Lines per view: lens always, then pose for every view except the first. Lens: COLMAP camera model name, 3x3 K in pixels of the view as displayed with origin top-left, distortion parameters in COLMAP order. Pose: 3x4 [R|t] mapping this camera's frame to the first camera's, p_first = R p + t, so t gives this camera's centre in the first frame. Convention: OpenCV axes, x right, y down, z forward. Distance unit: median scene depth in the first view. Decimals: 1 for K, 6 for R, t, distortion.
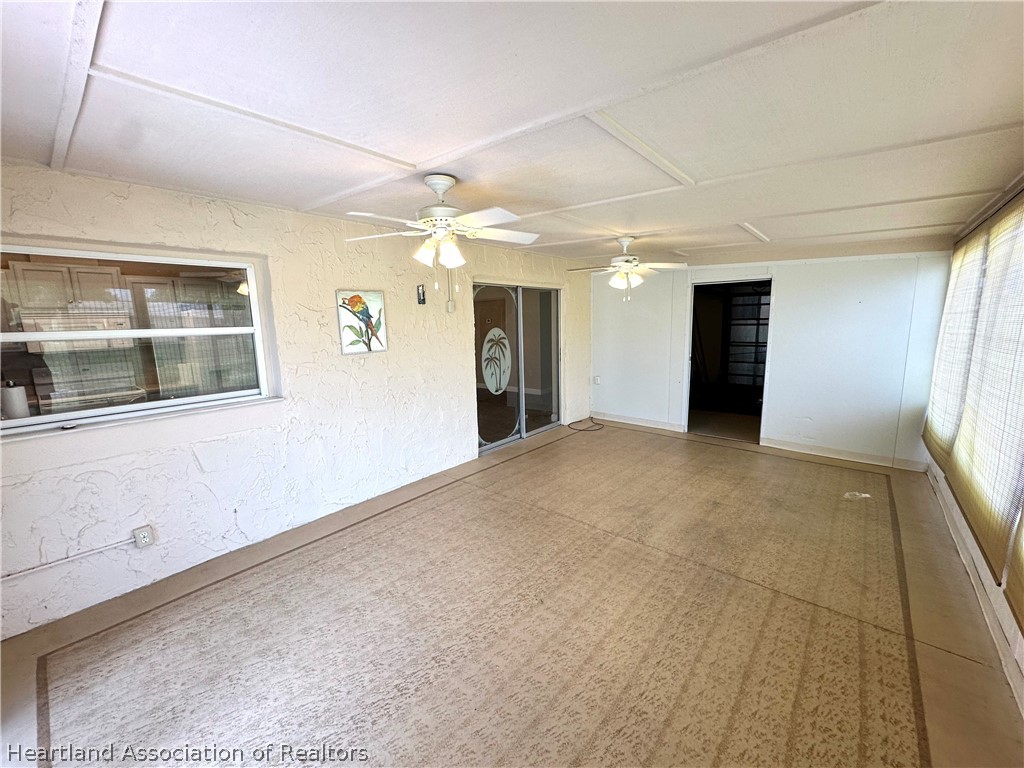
lens RADIAL K [[405.9, 0, 512.9], [0, 405.9, 381.9], [0, 0, 1]] dist [0.004518, 0.000697]
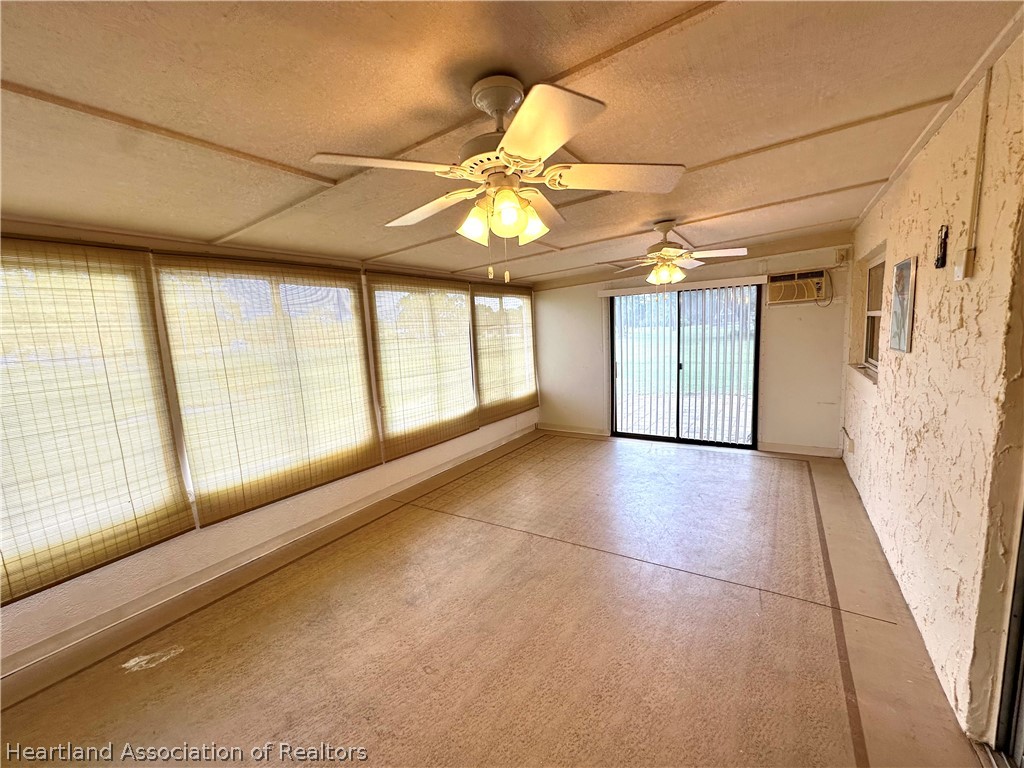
lens RADIAL K [[405.9, 0, 509.9], [0, 405.9, 388.8], [0, 0, 1]] dist [0.004518, 0.000697]
pose [[-0.989821, 0.091761, -0.108785, 0.426578], [0.056732, 0.955430, 0.289715, -0.282647], [0.130521, 0.280595, -0.950911, 1.812532]]
